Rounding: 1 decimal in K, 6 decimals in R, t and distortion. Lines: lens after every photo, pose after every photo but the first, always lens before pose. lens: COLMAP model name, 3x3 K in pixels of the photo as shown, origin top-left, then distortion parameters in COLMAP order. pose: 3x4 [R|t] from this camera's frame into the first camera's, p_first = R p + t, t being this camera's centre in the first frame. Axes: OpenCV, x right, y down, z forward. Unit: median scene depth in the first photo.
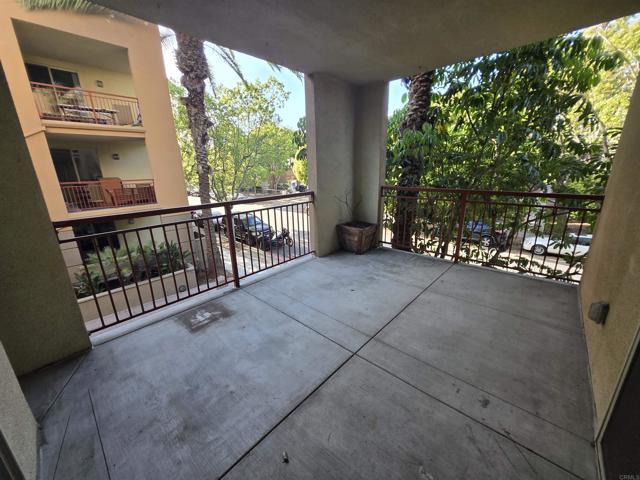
lens RADIAL K [[253.1, 0, 319.6], [0, 253.1, 239.1], [0, 0, 1]] dist [0.002100, -0.000002]
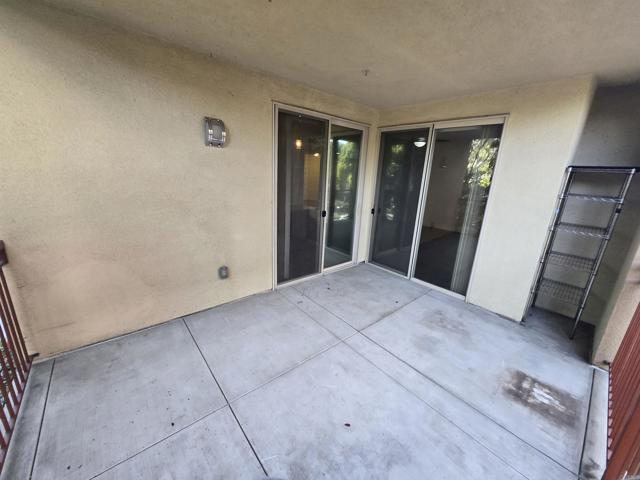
lens RADIAL K [[253.1, 0, 319.0], [0, 253.1, 239.4], [0, 0, 1]] dist [0.002100, -0.000002]
pose [[-0.993553, -0.052114, 0.100682, 0.203507], [0.007611, 0.855416, 0.517885, -0.587026], [-0.113114, 0.515312, -0.849505, 1.643223]]
